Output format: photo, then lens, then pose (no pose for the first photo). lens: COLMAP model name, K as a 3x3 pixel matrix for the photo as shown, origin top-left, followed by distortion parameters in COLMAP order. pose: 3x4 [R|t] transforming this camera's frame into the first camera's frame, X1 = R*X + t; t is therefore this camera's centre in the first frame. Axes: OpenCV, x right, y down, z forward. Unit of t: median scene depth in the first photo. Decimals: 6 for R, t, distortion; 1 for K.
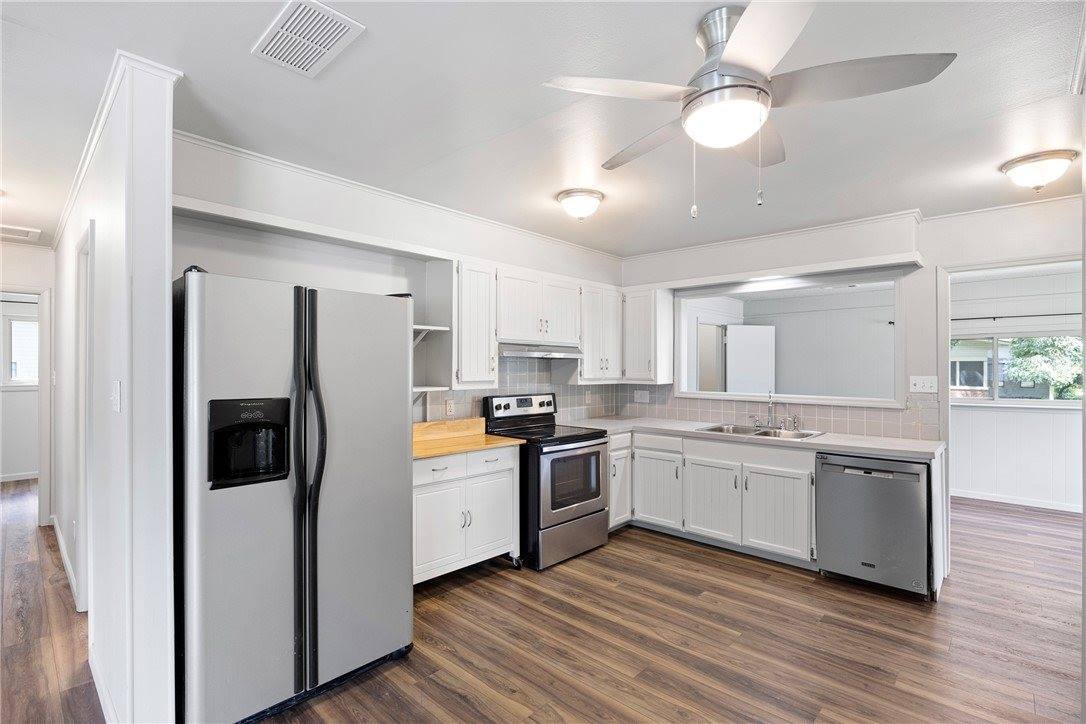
lens RADIAL K [[508.1, 0, 544.3], [0, 508.1, 362.1], [0, 0, 1]] dist [-0.020852, -0.000736]
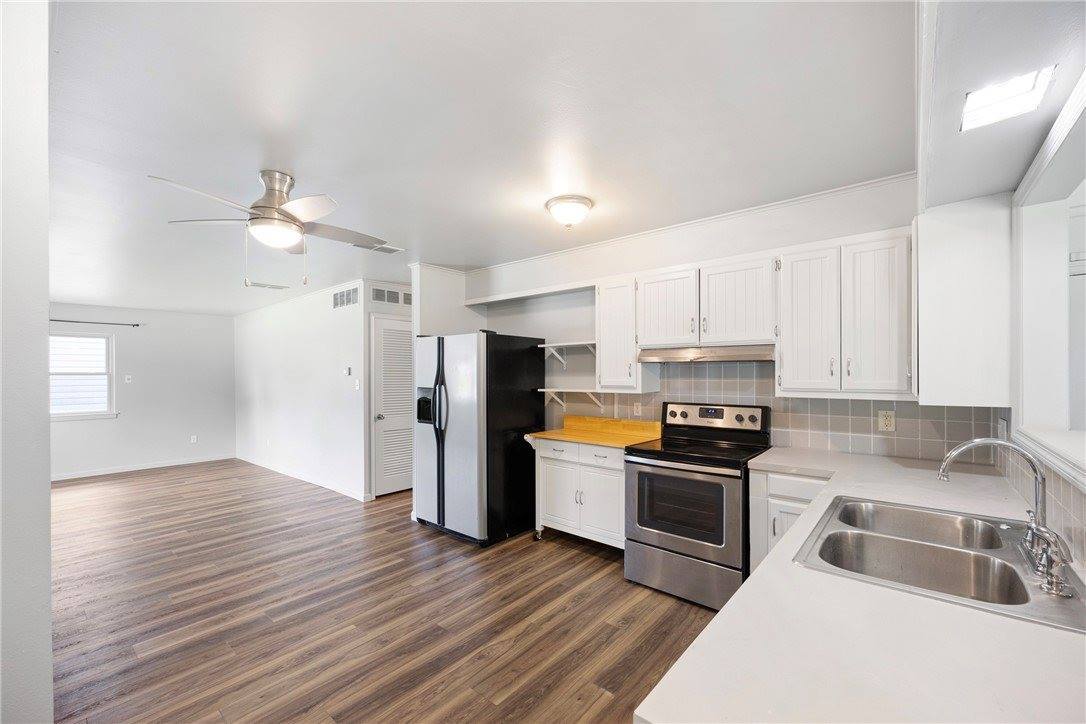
lens RADIAL K [[439.0, 0, 542.4], [0, 439.0, 376.3], [0, 0, 1]] dist [-0.003331, -0.000523]
pose [[0.046913, 0.005324, -0.998885, 0.809296], [0.015072, 0.999868, 0.006037, 0.008326], [0.998785, -0.015338, 0.046826, 0.778272]]
